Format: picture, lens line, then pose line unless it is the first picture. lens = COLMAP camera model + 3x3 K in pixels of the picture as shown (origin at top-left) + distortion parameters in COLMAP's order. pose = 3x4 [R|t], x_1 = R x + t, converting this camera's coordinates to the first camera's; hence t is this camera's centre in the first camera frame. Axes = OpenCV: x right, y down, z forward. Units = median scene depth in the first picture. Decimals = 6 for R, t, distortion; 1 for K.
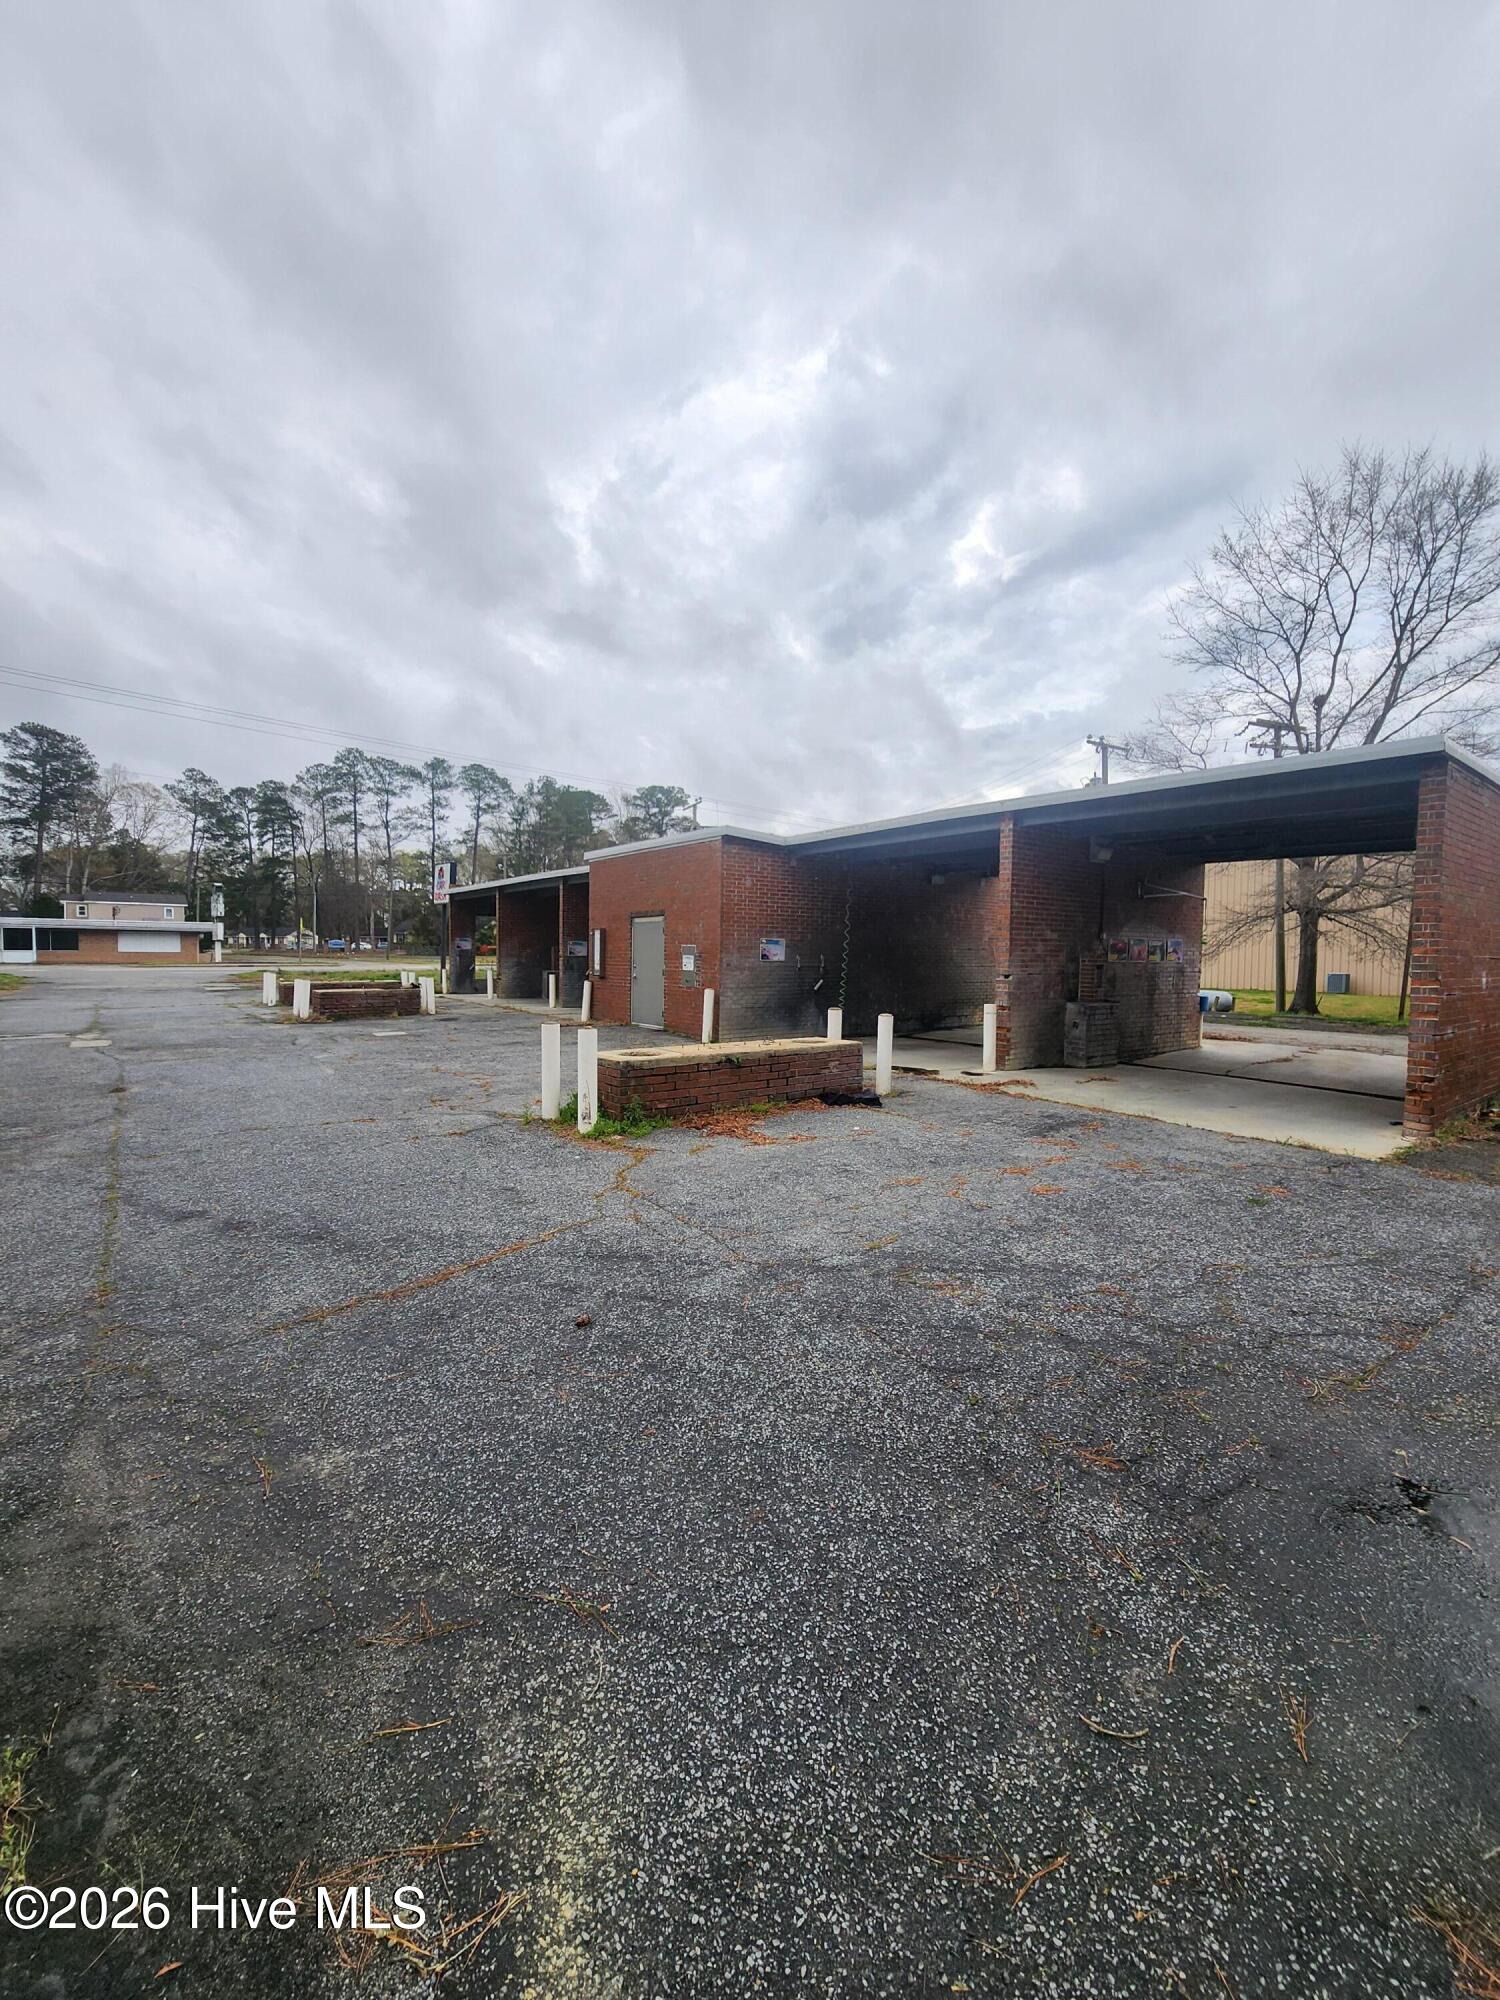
lens RADIAL K [[834.4, 0, 788.9], [0, 834.4, 947.3], [0, 0, 1]] dist [-0.043039, 0.000227]
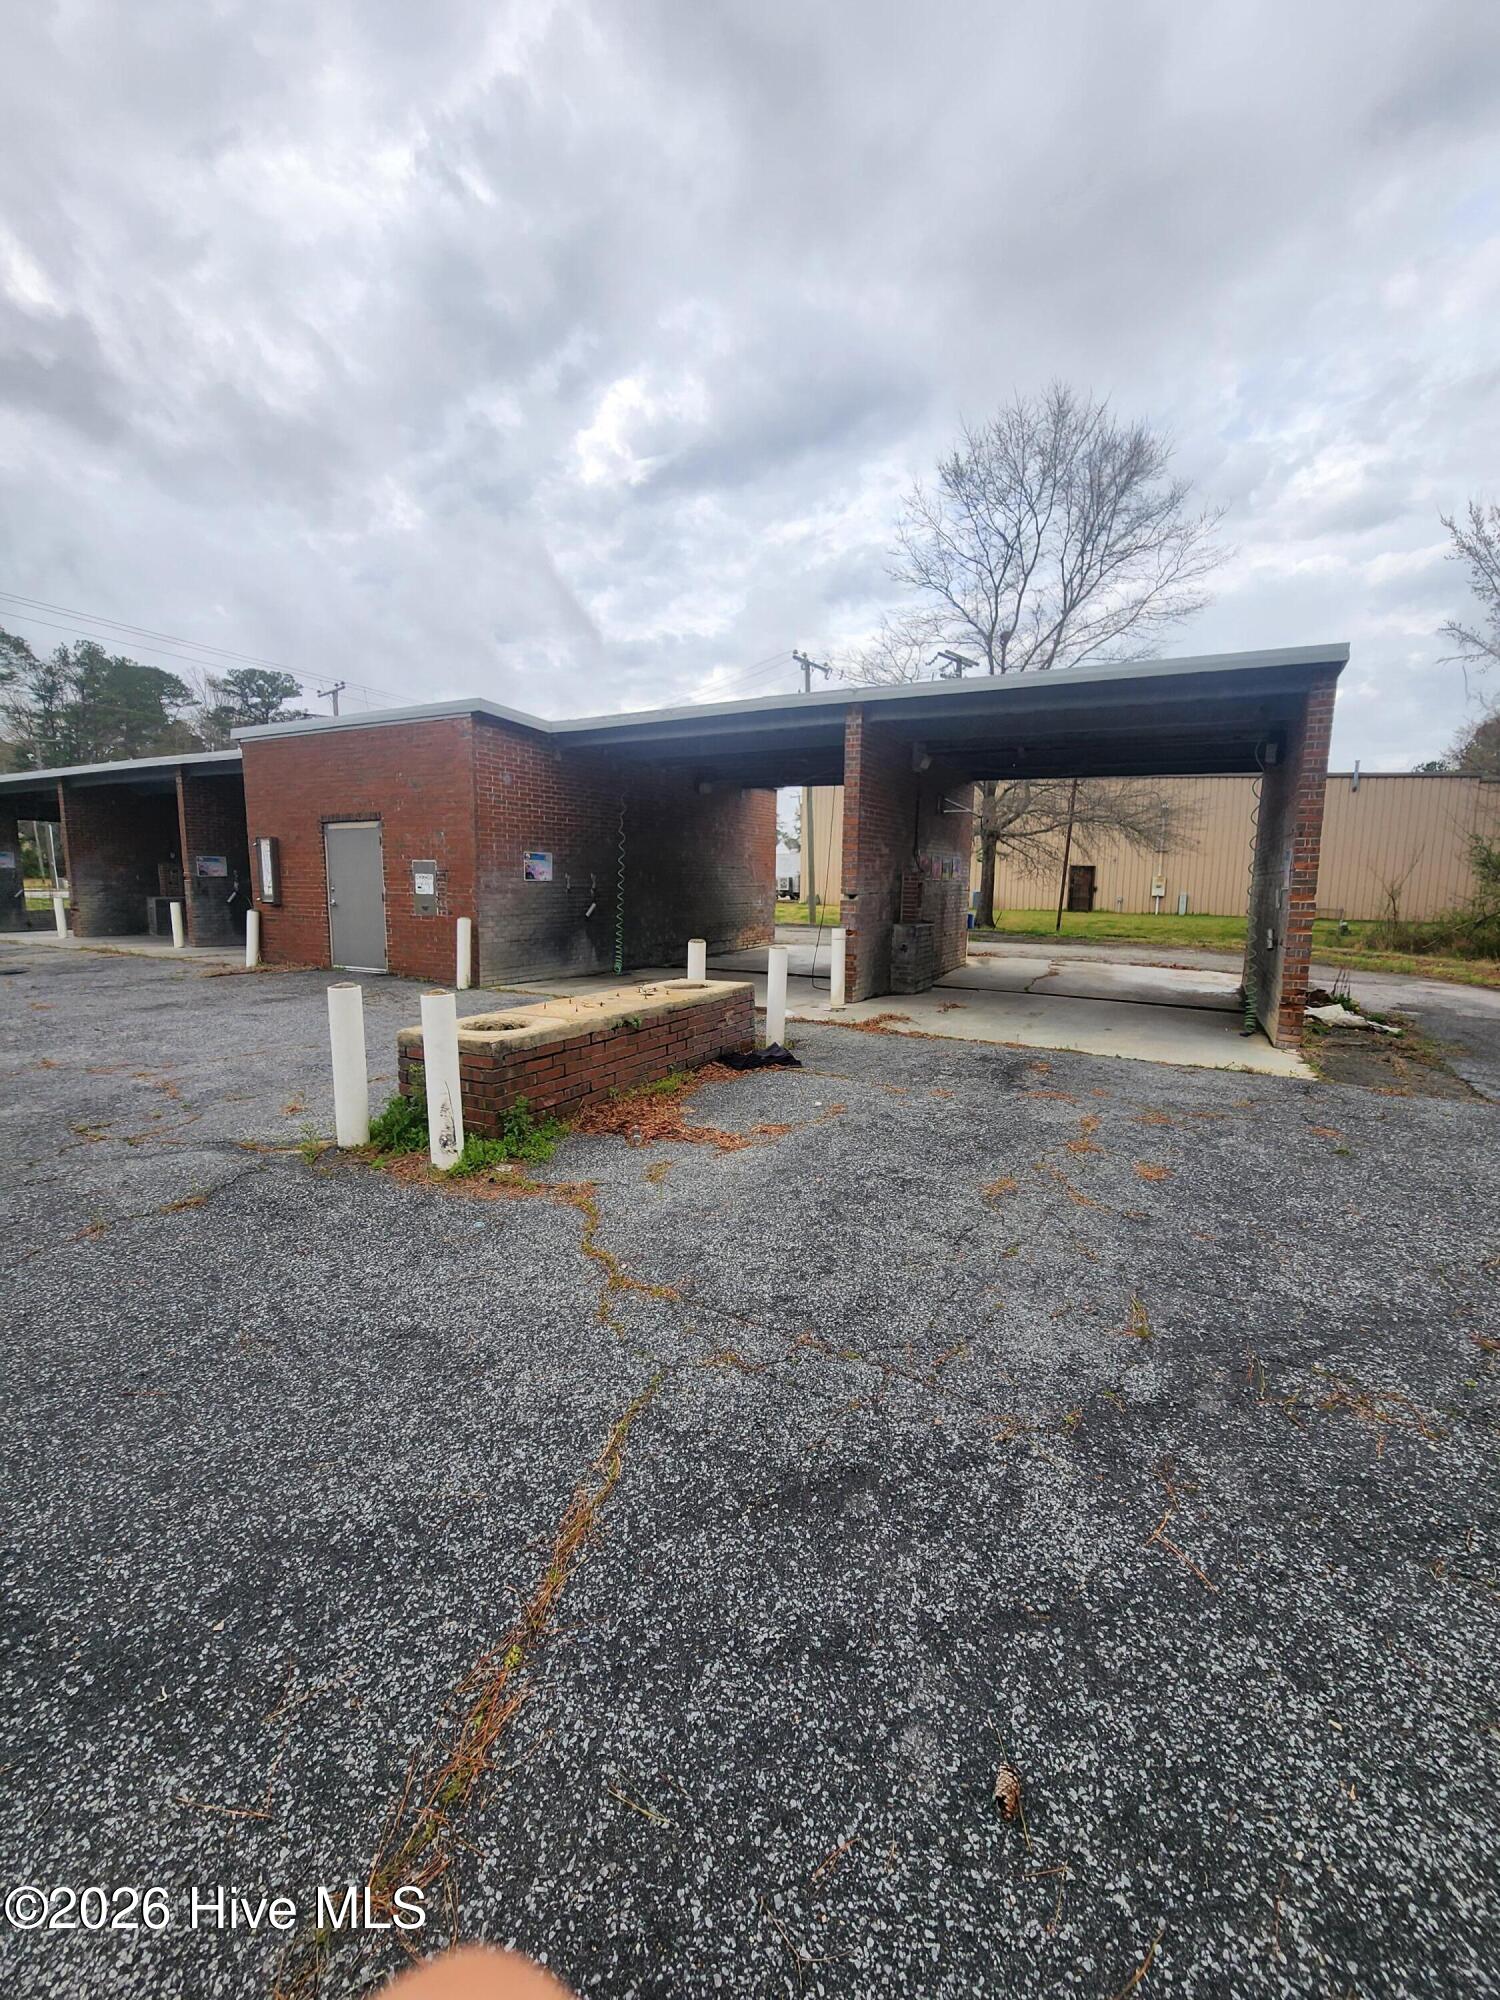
lens RADIAL K [[802.8, 0, 756.4], [0, 802.8, 991.0], [0, 0, 1]] dist [-0.003587, -0.000381]
pose [[0.919897, -0.058299, 0.387802, -0.122613], [-0.000413, 0.988744, 0.149619, 0.004945], [-0.392159, -0.137794, 0.909518, 0.189631]]
